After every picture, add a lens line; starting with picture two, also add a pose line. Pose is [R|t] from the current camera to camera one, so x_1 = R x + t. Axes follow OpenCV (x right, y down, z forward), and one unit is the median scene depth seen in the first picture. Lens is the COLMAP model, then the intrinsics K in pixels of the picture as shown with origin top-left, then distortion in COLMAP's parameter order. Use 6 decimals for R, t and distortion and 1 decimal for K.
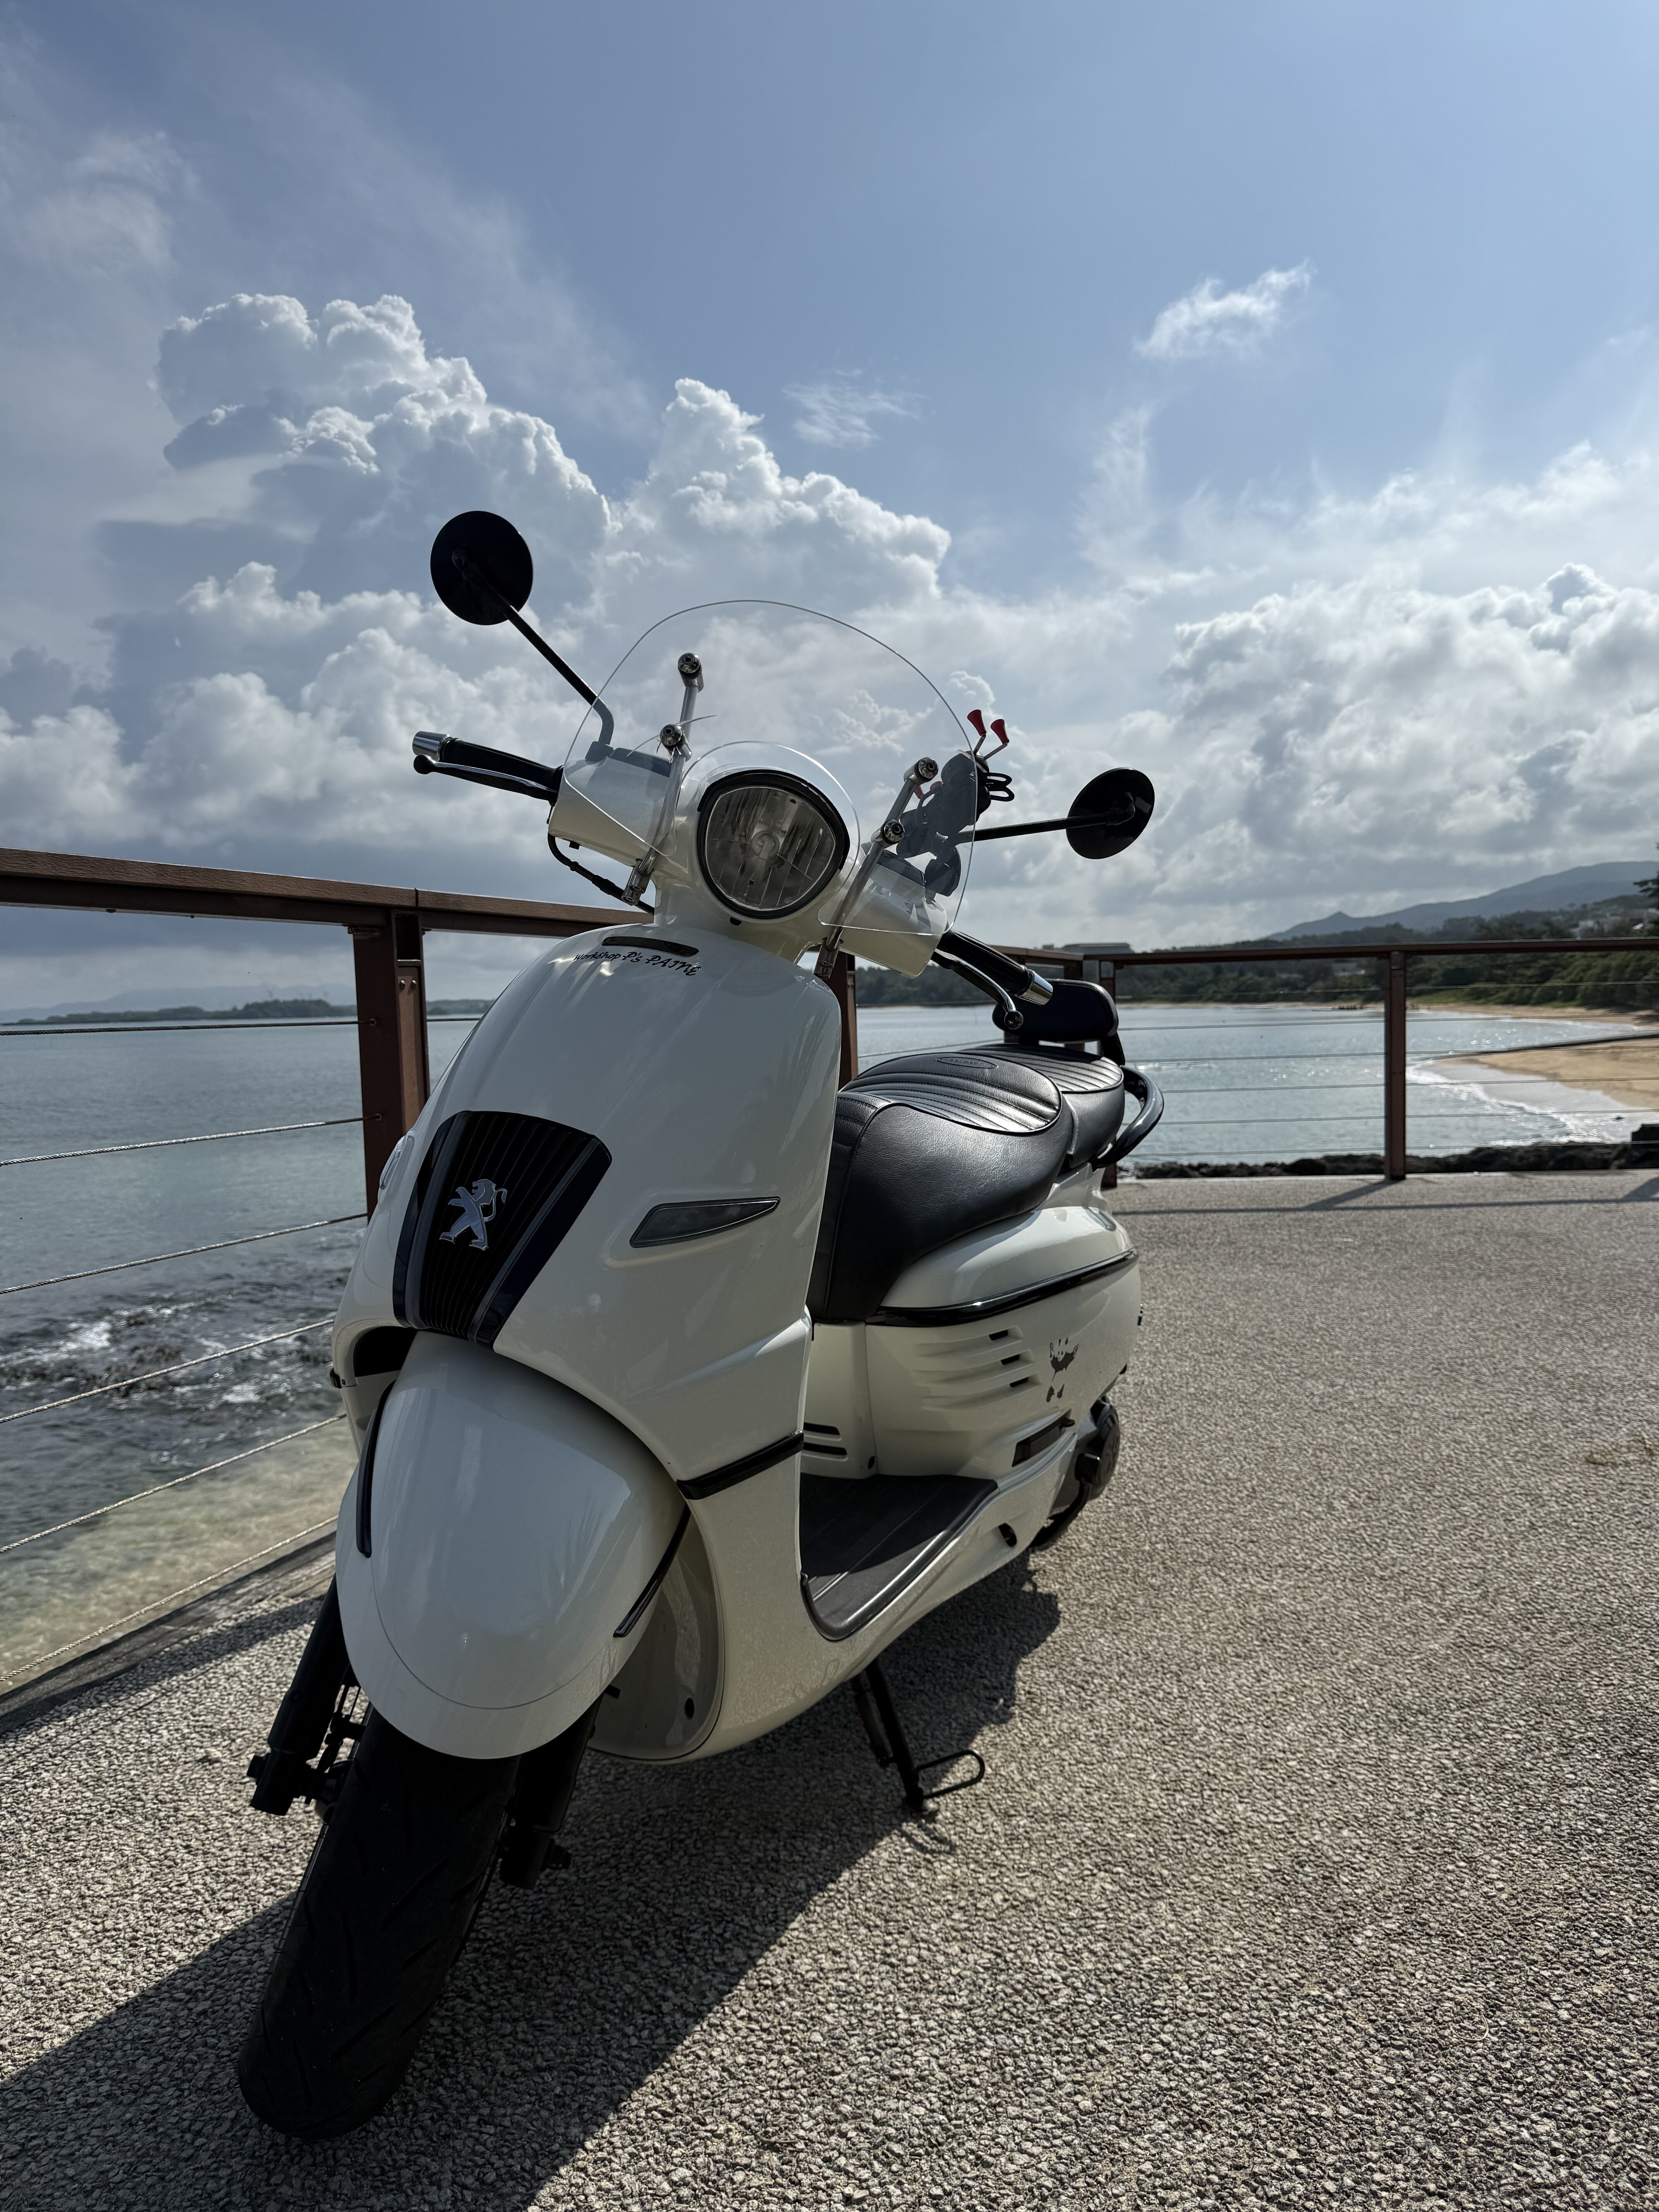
lens RADIAL K [[1515.1, 0, 839.6], [0, 1515.1, 1110.9], [0, 0, 1]] dist [0.094274, -0.171980]
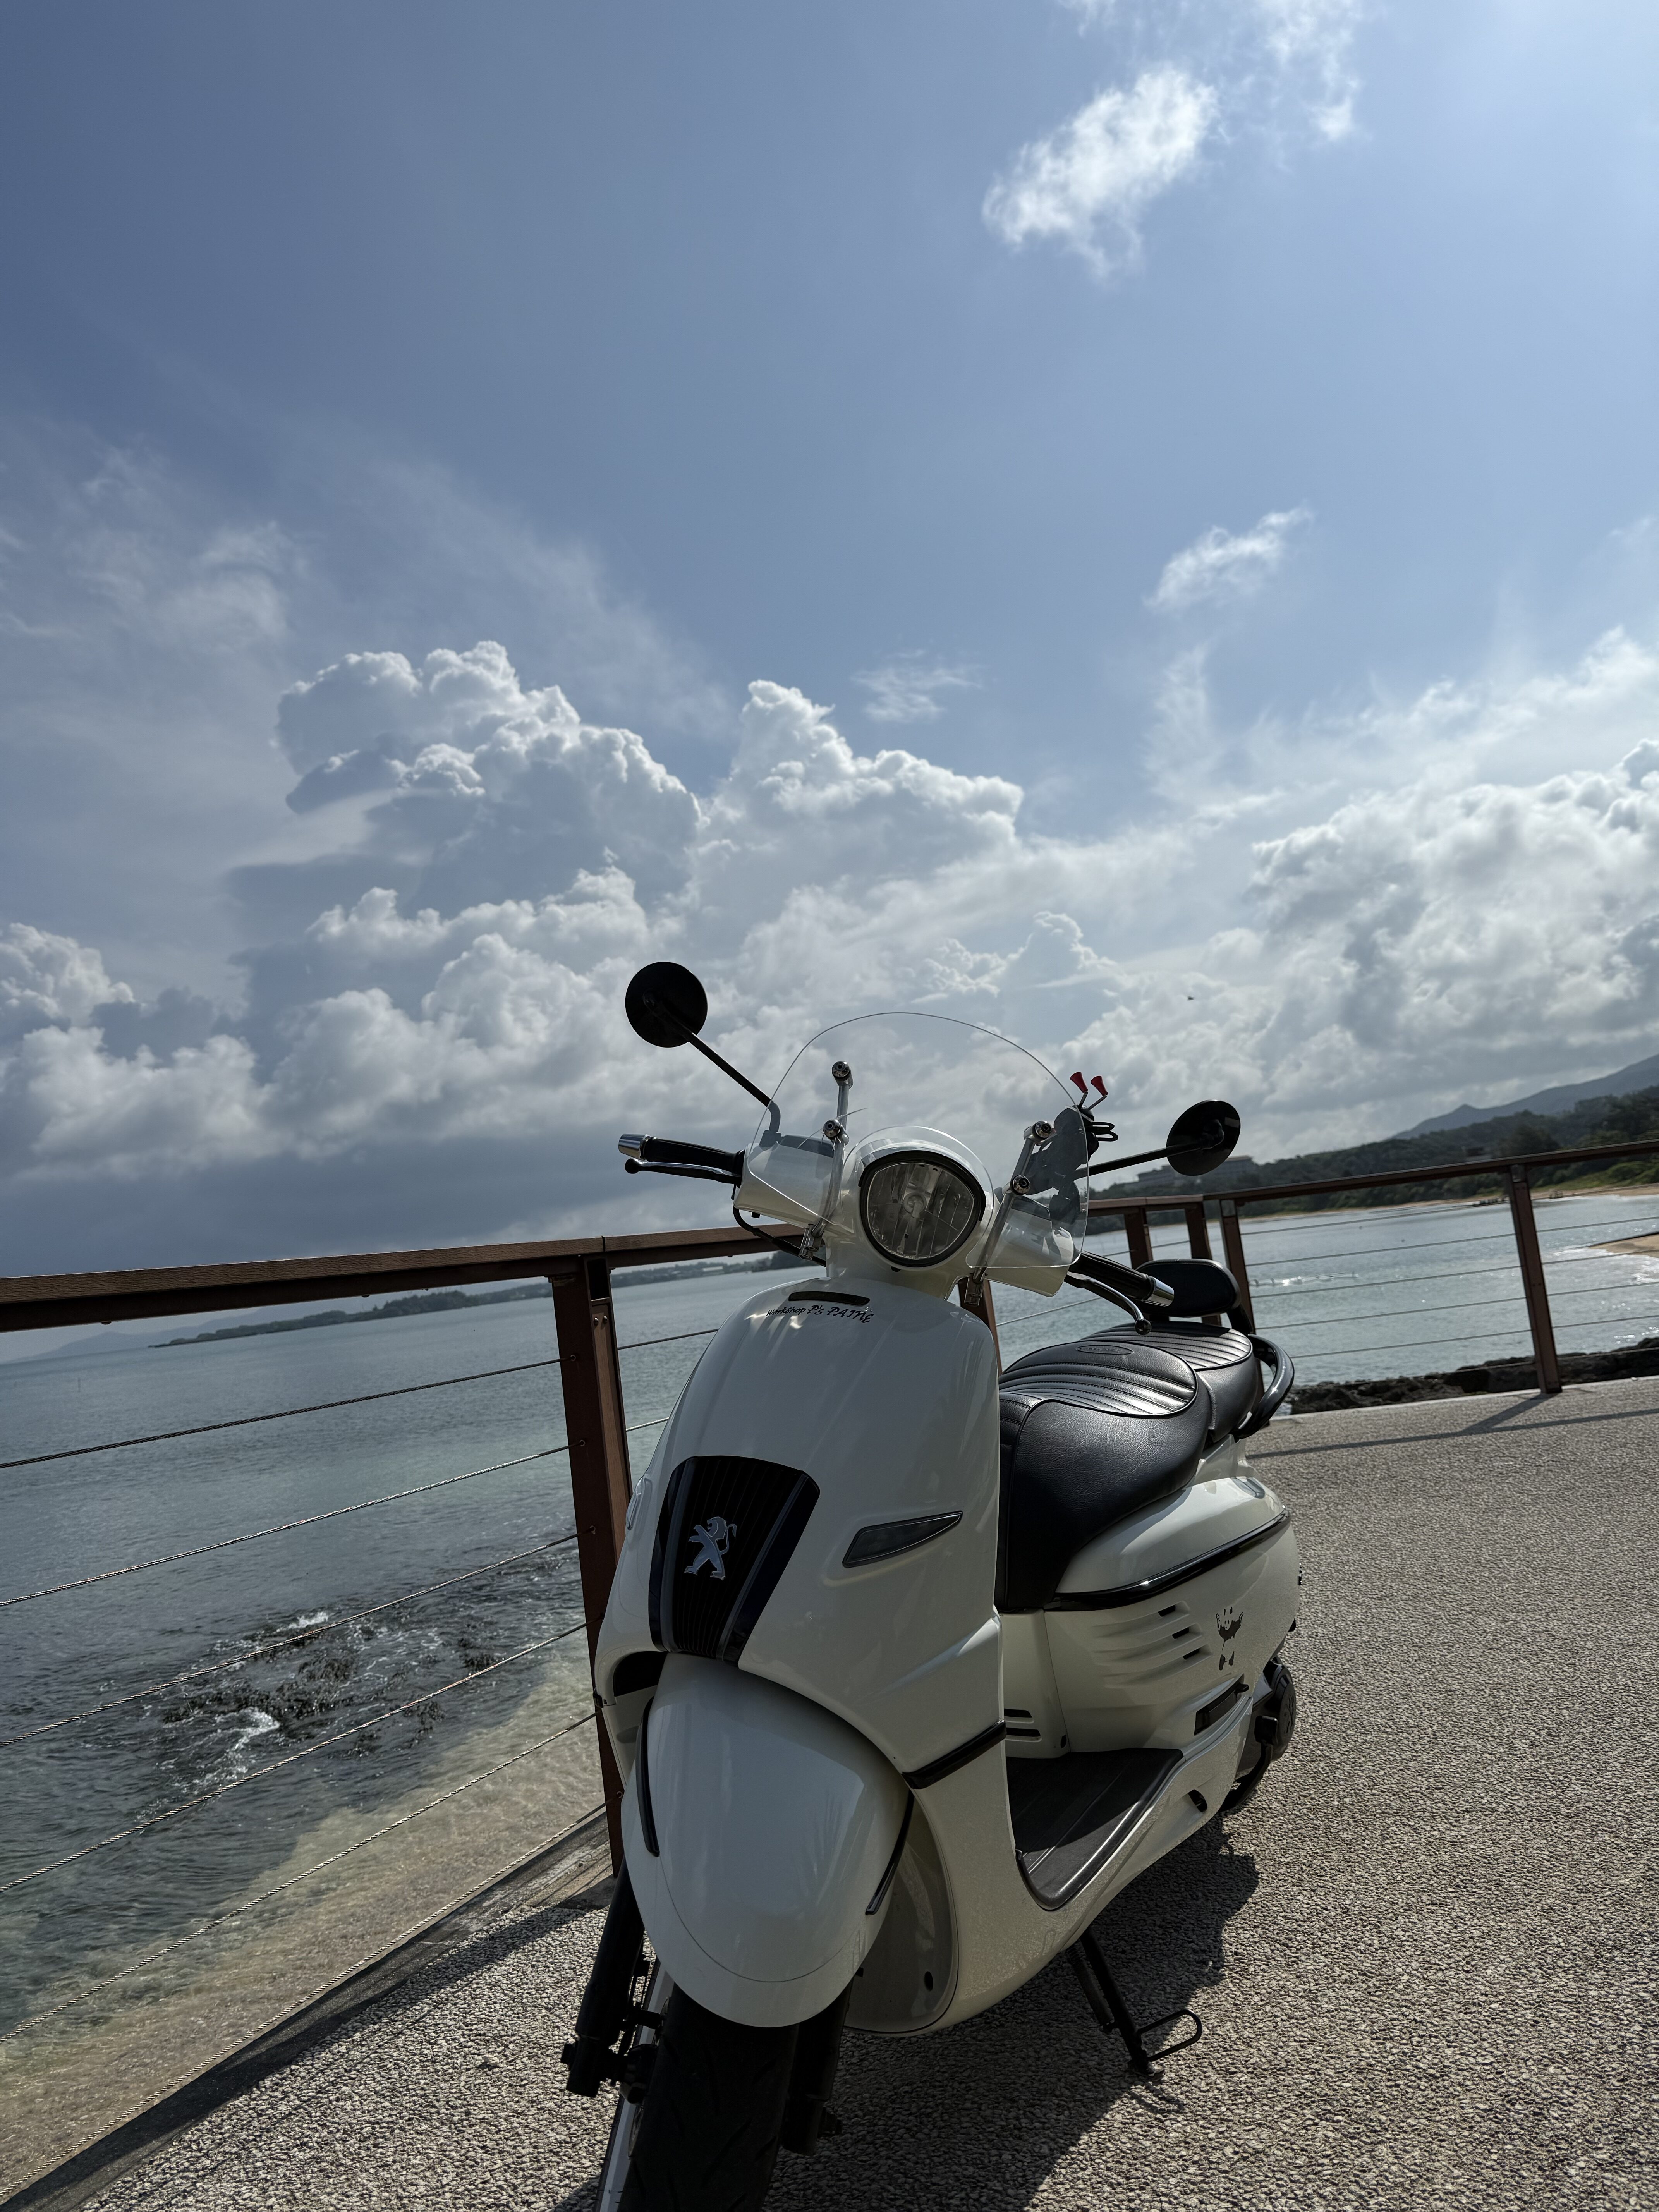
lens RADIAL K [[1539.4, 0, 829.5], [0, 1539.4, 1106.0], [0, 0, 1]] dist [0.003228, -0.008626]
pose [[0.991510, -0.105428, -0.076112, -0.010955], [0.091529, 0.981634, -0.167385, -0.038646], [0.092361, 0.158997, 0.982949, -0.147985]]
